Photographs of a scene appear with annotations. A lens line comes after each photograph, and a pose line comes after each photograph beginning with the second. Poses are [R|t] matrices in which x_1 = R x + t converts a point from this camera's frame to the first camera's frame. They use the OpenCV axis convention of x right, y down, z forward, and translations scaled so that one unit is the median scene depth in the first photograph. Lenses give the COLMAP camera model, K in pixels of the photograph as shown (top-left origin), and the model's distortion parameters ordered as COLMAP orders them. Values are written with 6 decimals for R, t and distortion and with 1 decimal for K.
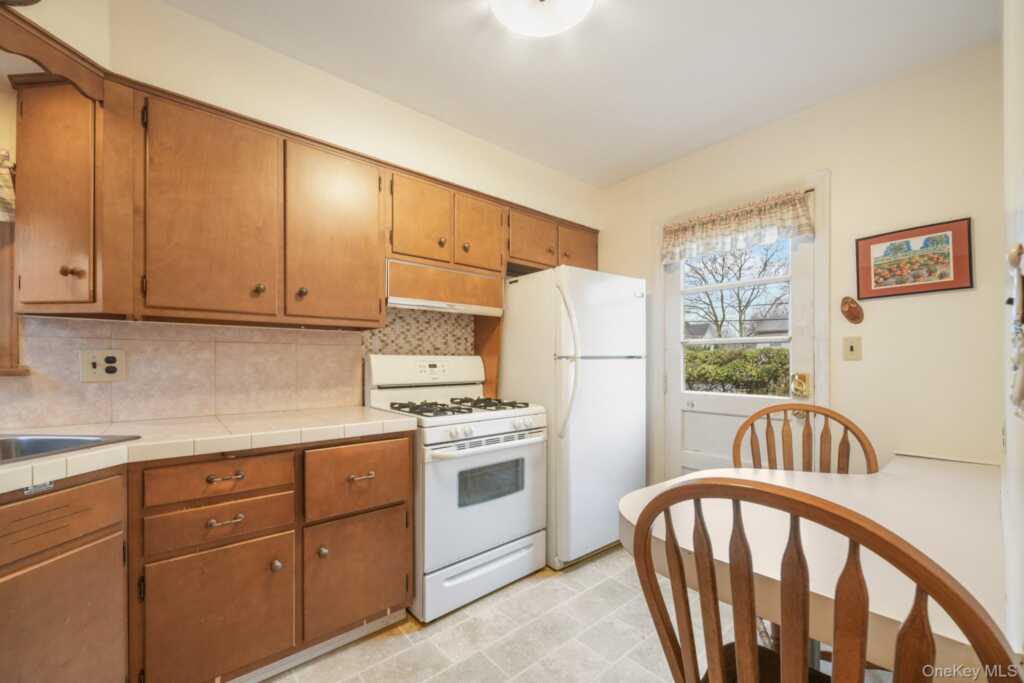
lens RADIAL K [[400.7, 0, 504.5], [0, 400.7, 364.2], [0, 0, 1]] dist [-0.002740, 0.000195]
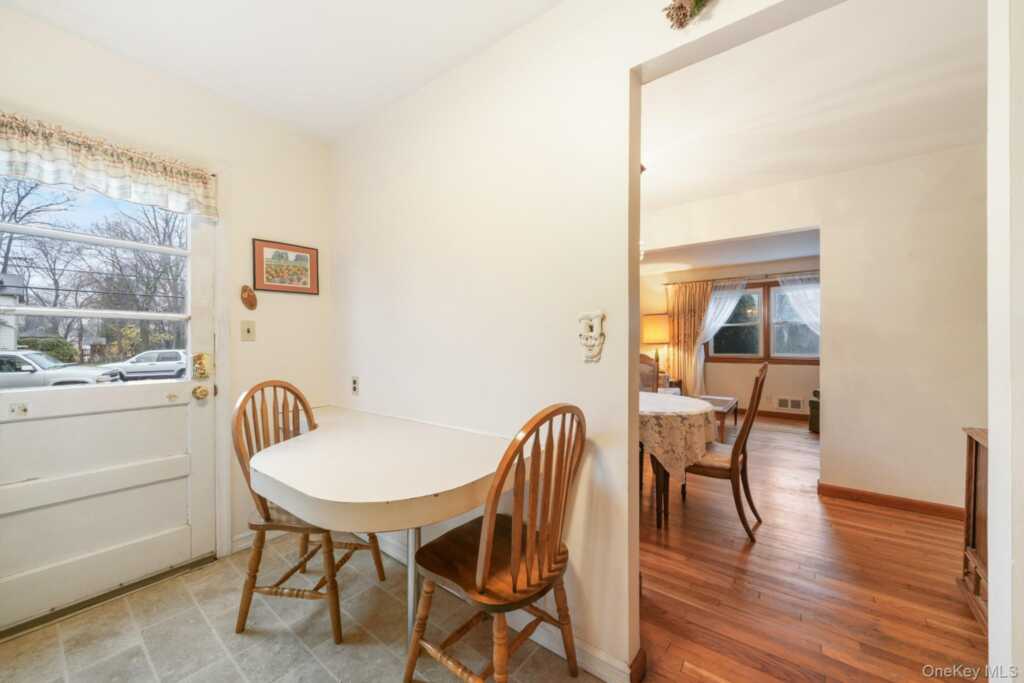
lens RADIAL K [[384.7, 0, 498.8], [0, 384.7, 342.0], [0, 0, 1]] dist [-0.003054, -0.000186]
pose [[-0.199729, -0.002387, 0.979848, -0.355472], [0.002631, 0.999992, 0.002973, -0.008303], [-0.979848, 0.003172, -0.199721, 0.494129]]
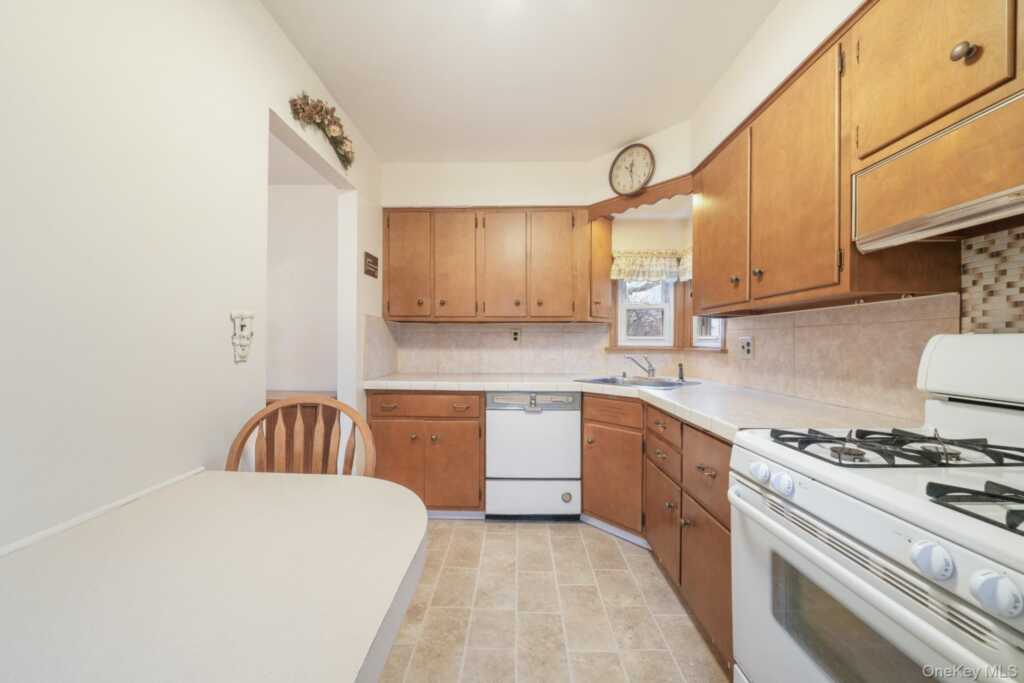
lens RADIAL K [[384.7, 0, 509.4], [0, 384.7, 345.3], [0, 0, 1]] dist [-0.003054, -0.000186]
pose [[-0.662445, 0.002820, -0.749105, 0.477067], [-0.008999, 0.999891, 0.011722, -0.012047], [0.749057, 0.014506, -0.662347, 0.995843]]
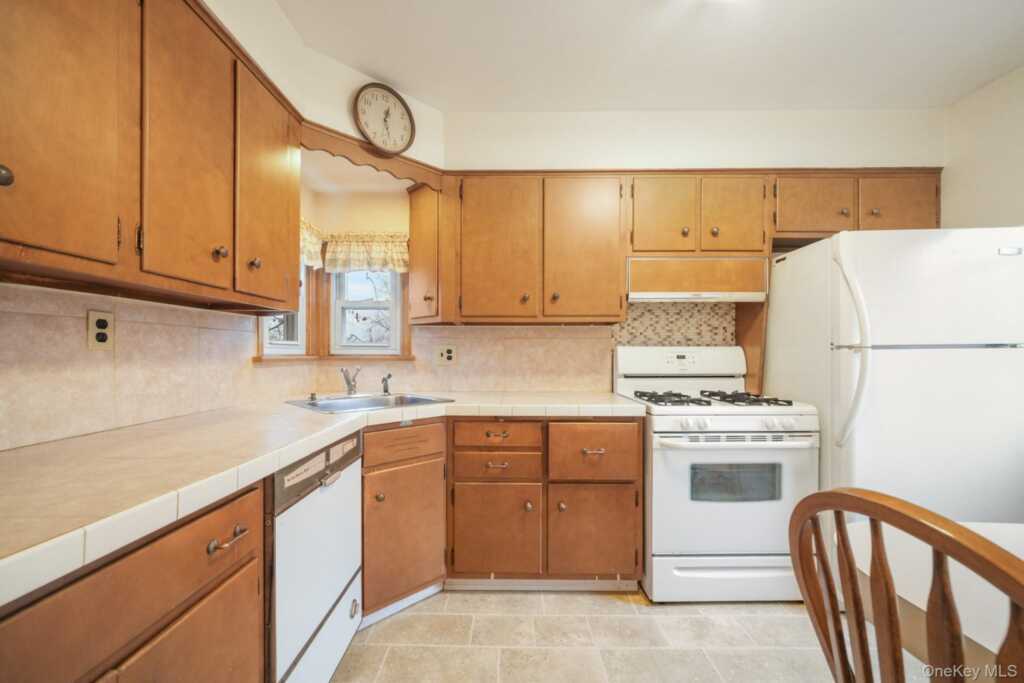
lens RADIAL K [[400.7, 0, 517.2], [0, 400.7, 357.3], [0, 0, 1]] dist [-0.002740, 0.000195]
pose [[0.772994, 0.006338, -0.634382, 0.166008], [-0.004322, 0.999979, 0.004725, 0.002850], [0.634398, -0.000910, 0.773006, -0.032163]]
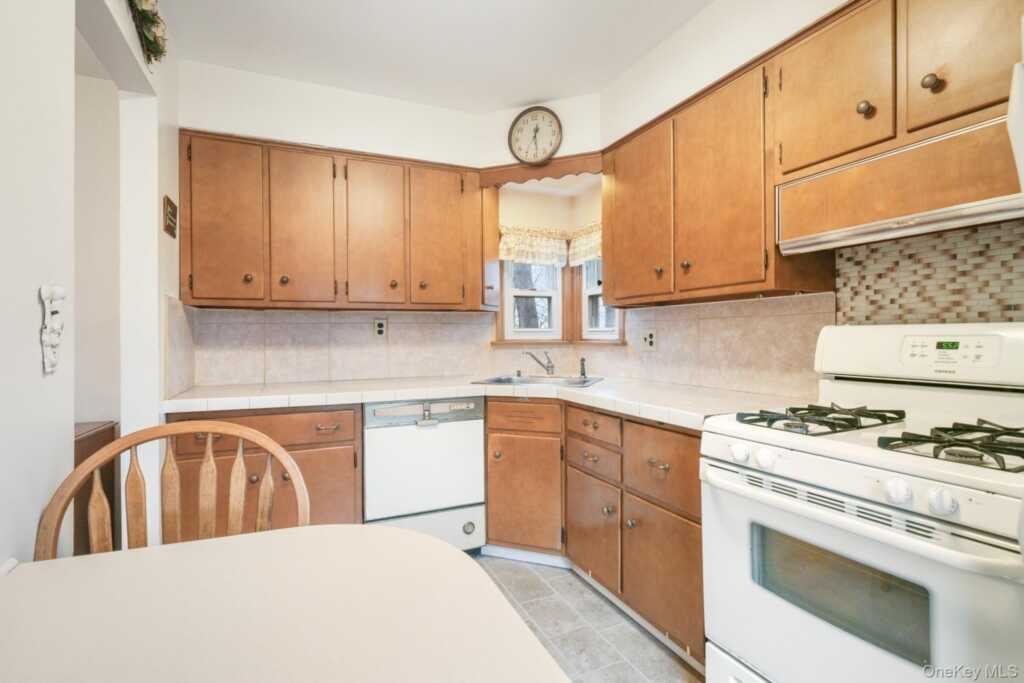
lens RADIAL K [[508.6, 0, 522.5], [0, 508.6, 340.0], [0, 0, 1]] dist [-0.005669, -0.003019]
pose [[-0.256513, 0.008612, -0.966502, 0.657872], [0.000829, 0.999962, 0.008691, -0.009756], [0.966540, 0.001428, -0.256511, 0.800986]]
